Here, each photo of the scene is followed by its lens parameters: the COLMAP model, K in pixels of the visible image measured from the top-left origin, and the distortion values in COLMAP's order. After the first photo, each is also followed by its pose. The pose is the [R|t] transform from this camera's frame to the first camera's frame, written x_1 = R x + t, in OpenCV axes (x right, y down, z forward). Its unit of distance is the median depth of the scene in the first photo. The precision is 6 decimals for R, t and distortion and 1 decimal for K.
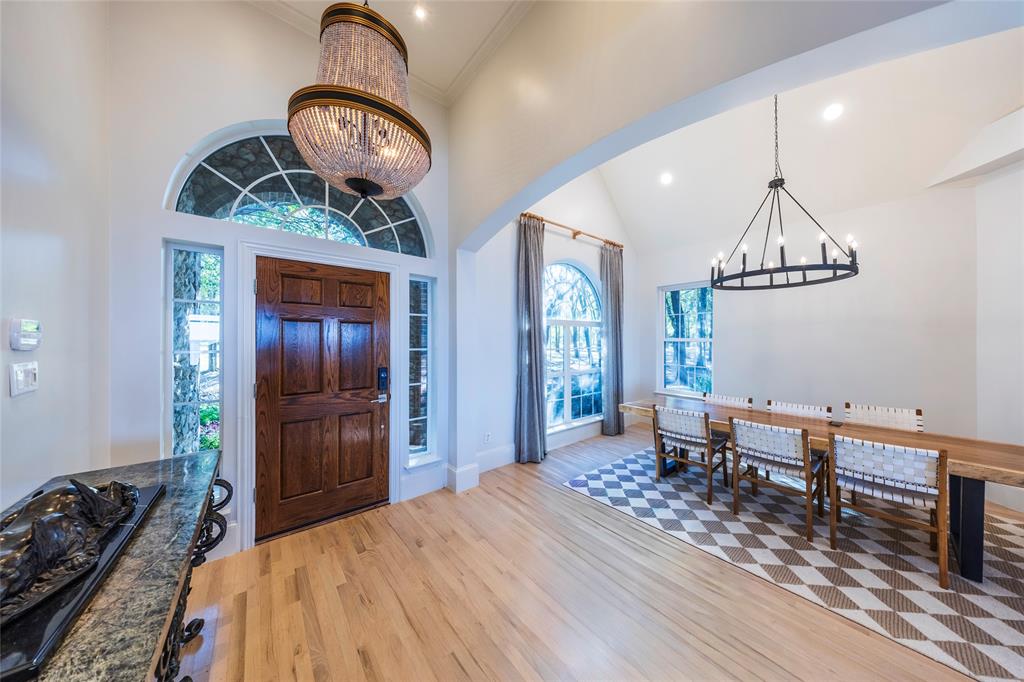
lens RADIAL K [[295.7, 0, 518.3], [0, 295.7, 340.3], [0, 0, 1]] dist [-0.003595, -0.000169]
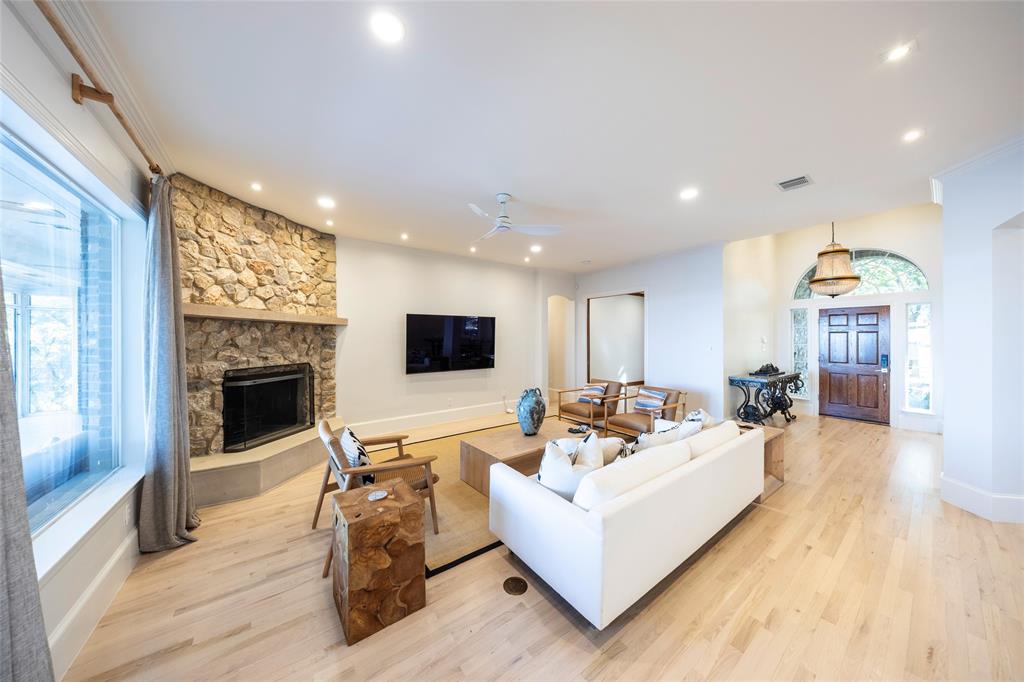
lens RADIAL K [[325.2, 0, 513.9], [0, 325.2, 339.1], [0, 0, 1]] dist [0.001667, -0.000081]
pose [[-0.071170, -0.003076, -0.997459, 1.835202], [-0.007380, 0.999969, -0.002557, 0.012243], [0.997437, 0.007180, -0.071191, -1.274044]]
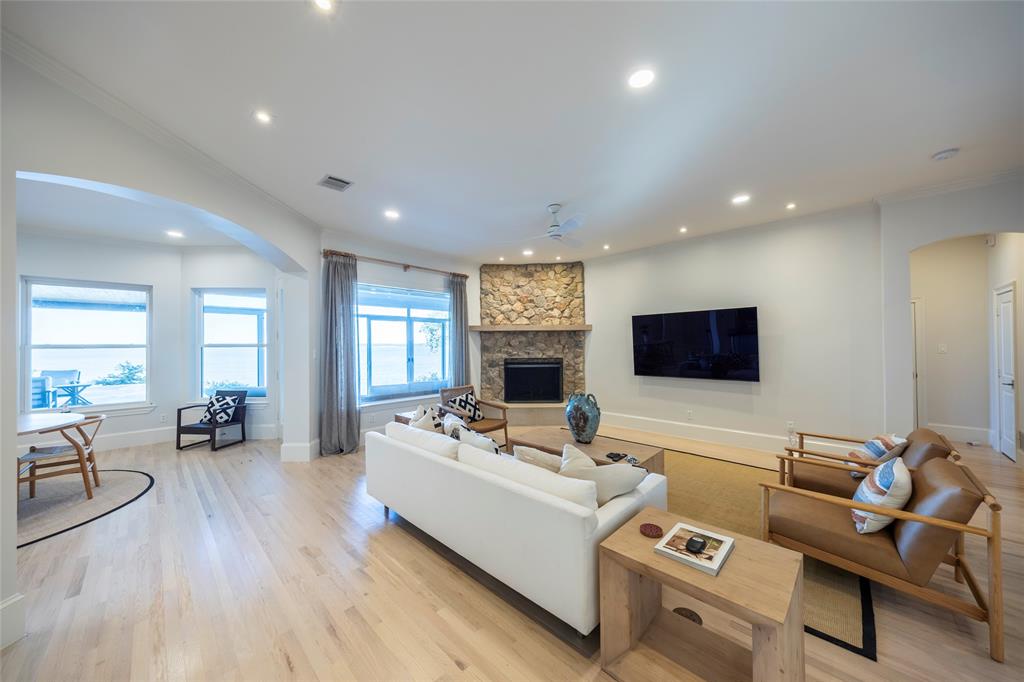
lens RADIAL K [[354.9, 0, 509.2], [0, 354.9, 341.6], [0, 0, 1]] dist [-0.006217, 0.000967]
pose [[-0.996598, 0.004424, -0.082294, 0.856372], [0.004495, 0.999990, -0.000671, 0.016325], [0.082290, -0.001039, -0.996608, 0.082397]]
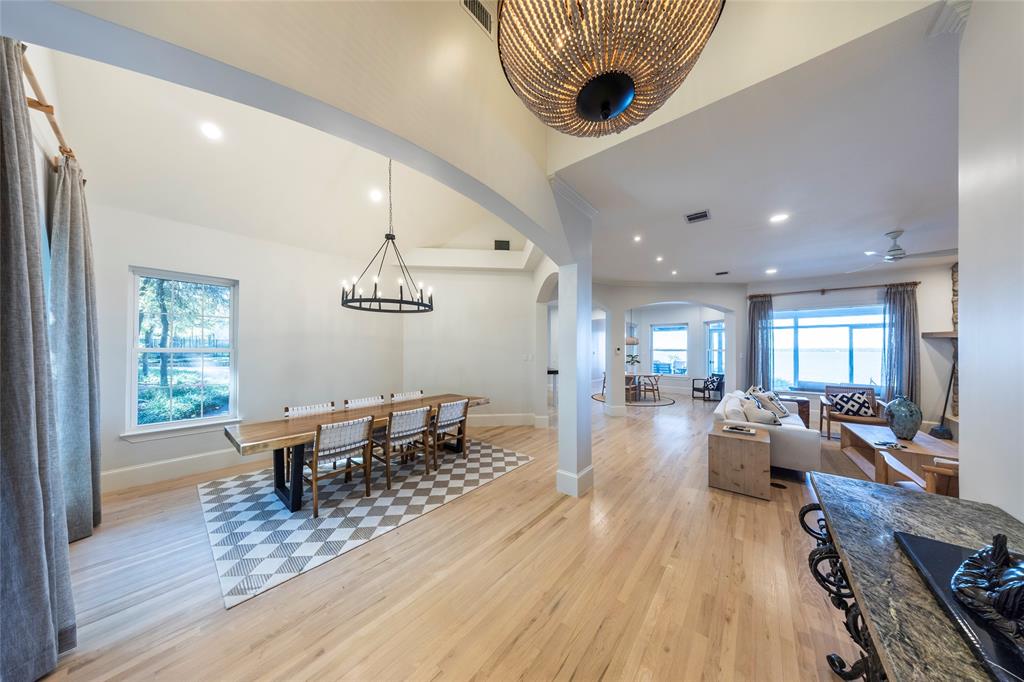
lens RADIAL K [[295.7, 0, 518.5], [0, 295.7, 350.3], [0, 0, 1]] dist [-0.003595, -0.000169]
pose [[-0.170898, -0.006624, 0.985266, -0.559953], [0.004570, 0.999961, 0.007515, -0.005646], [-0.985278, 0.005787, -0.170861, 0.643015]]
